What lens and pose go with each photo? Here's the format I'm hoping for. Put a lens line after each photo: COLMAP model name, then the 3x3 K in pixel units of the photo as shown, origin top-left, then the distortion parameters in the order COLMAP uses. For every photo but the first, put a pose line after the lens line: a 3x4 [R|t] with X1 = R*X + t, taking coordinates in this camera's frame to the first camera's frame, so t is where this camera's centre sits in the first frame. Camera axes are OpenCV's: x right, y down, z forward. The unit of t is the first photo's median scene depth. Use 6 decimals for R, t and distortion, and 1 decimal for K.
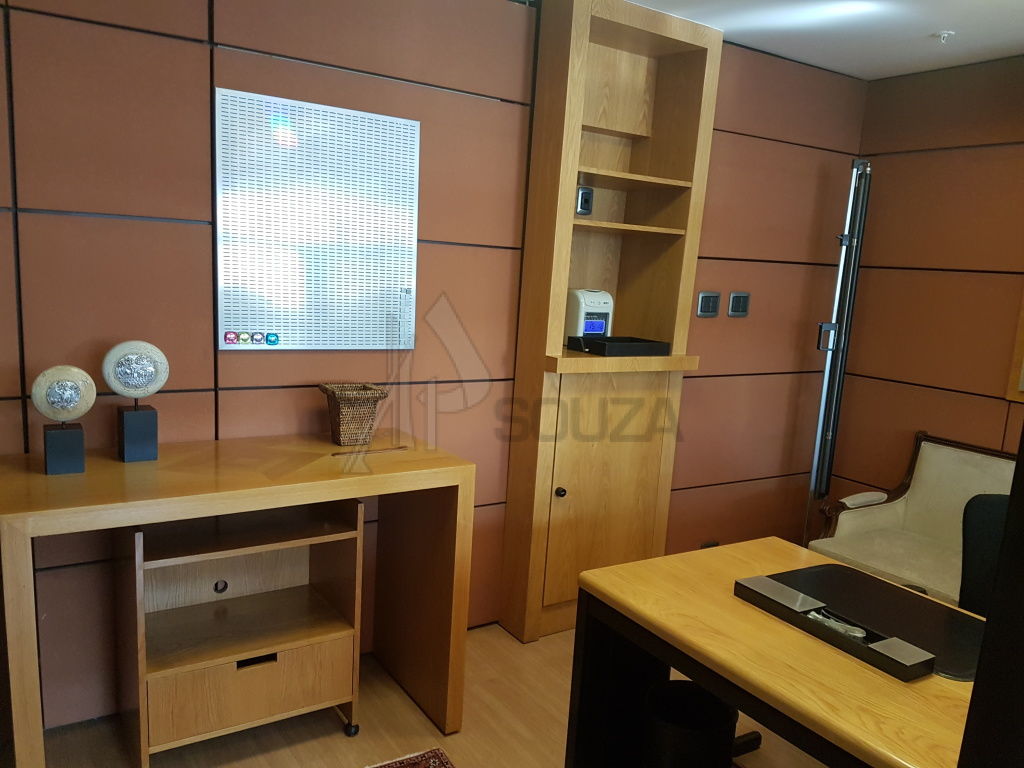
lens RADIAL K [[784.3, 0, 507.5], [0, 784.3, 396.5], [0, 0, 1]] dist [0.137400, -0.179261]
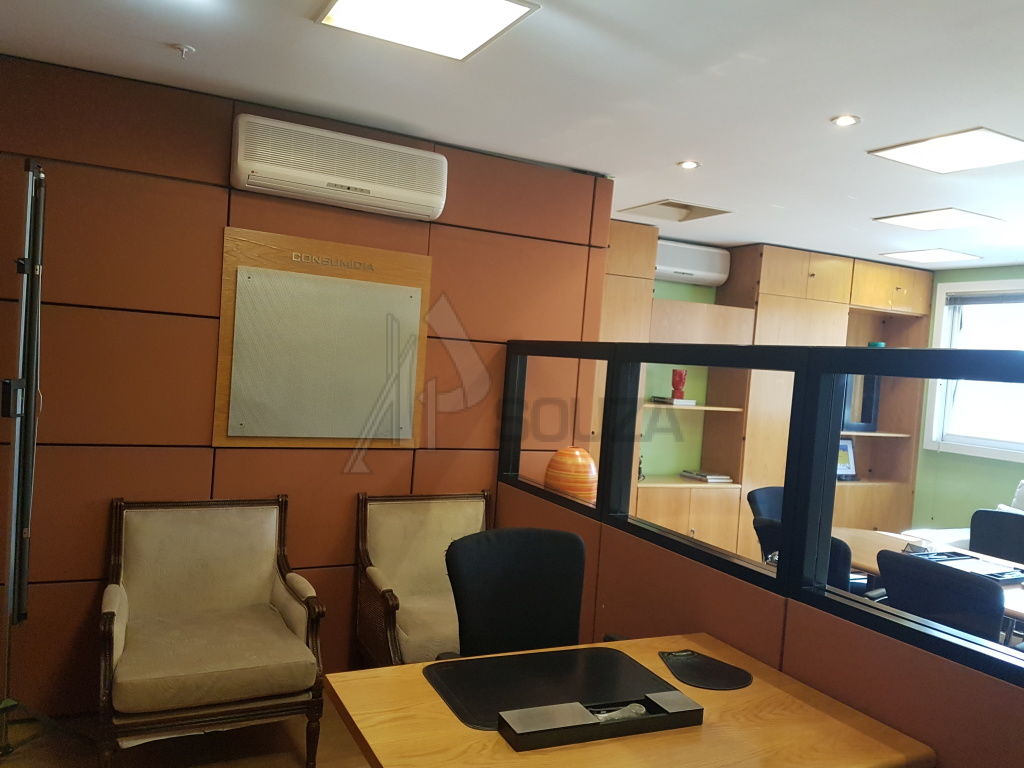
lens RADIAL K [[782.8, 0, 512.3], [0, 782.8, 391.6], [0, 0, 1]] dist [0.168373, -0.236474]
pose [[0.128584, -0.091413, 0.987476, -0.302492], [0.098723, 0.991976, 0.078975, -0.110311], [-0.986772, 0.087332, 0.136577, 0.541522]]
